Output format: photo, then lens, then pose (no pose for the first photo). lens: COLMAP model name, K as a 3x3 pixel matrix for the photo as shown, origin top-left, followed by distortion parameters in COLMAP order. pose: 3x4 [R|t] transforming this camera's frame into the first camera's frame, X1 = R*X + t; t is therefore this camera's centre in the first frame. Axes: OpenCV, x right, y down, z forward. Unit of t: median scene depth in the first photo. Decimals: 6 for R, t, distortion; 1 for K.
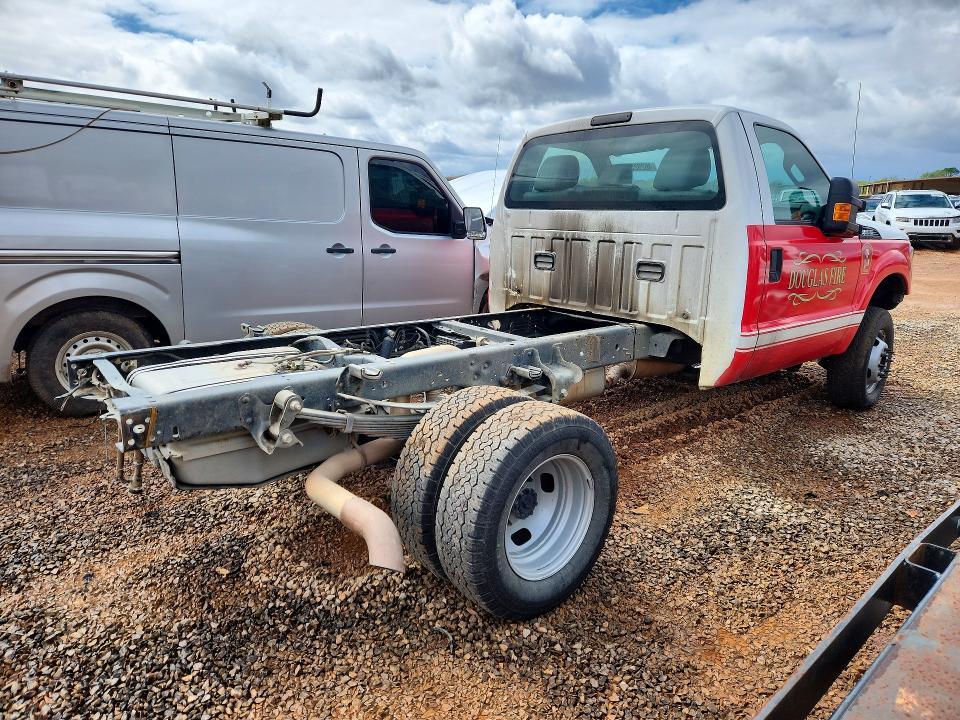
lens RADIAL K [[623.9, 0, 485.0], [0, 623.9, 359.9], [0, 0, 1]] dist [-0.002173, -0.000058]
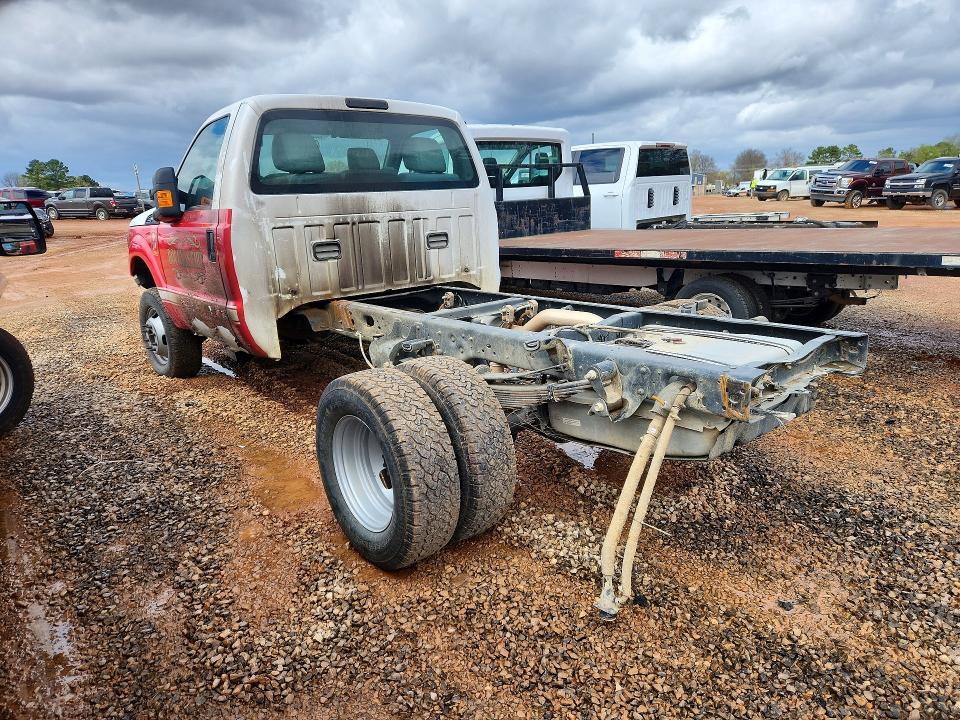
lens RADIAL K [[623.9, 0, 484.7], [0, 623.9, 360.2], [0, 0, 1]] dist [-0.002173, -0.000058]
pose [[0.012490, -0.279258, 0.960135, -0.890576], [0.258766, 0.928402, 0.266663, -0.209992], [-0.965859, 0.245120, 0.083858, 0.807508]]
